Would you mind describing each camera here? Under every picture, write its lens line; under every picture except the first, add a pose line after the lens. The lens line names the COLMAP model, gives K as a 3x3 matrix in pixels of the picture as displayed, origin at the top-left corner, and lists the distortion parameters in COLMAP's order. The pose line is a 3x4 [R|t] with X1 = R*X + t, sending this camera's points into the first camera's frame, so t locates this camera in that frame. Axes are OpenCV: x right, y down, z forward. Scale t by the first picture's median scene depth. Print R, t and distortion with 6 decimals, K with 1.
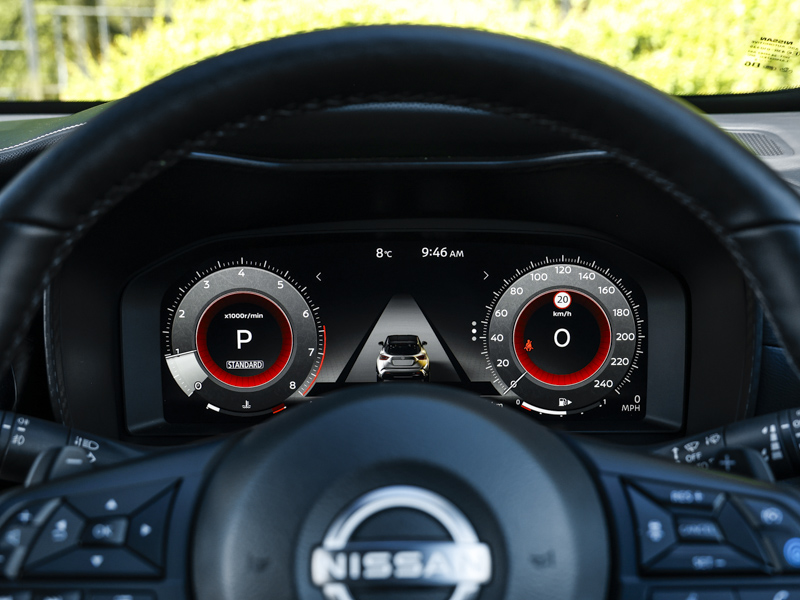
lens RADIAL K [[988.3, 0, 400.0], [0, 988.3, 300.0], [0, 0, 1]] dist [0.001044, -0.039399]
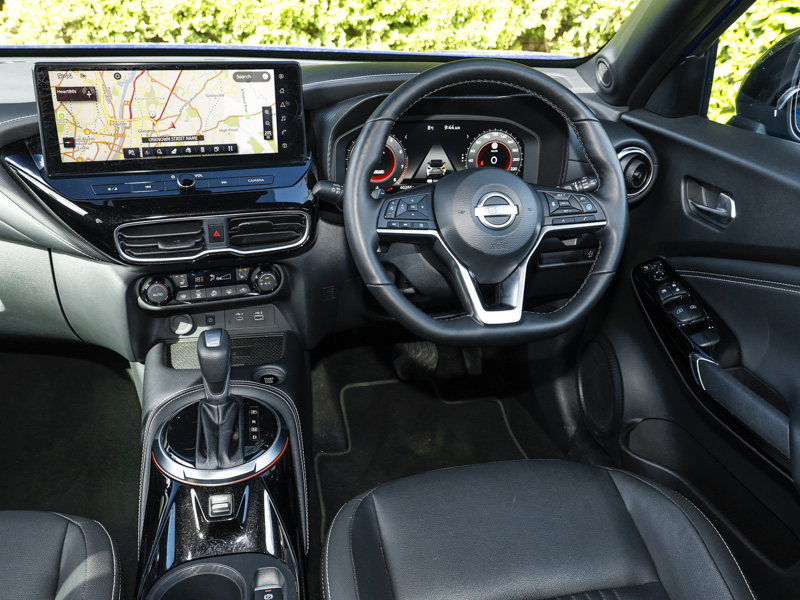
lens RADIAL K [[711.5, 0, 400.0], [0, 711.5, 300.0], [0, 0, 1]] dist [0.011118, 0.008152]
pose [[0.977788, -0.050281, 0.203478, -0.499173], [0.010004, 0.980888, 0.194314, 0.032774], [-0.209360, -0.187962, 0.959603, -0.875056]]
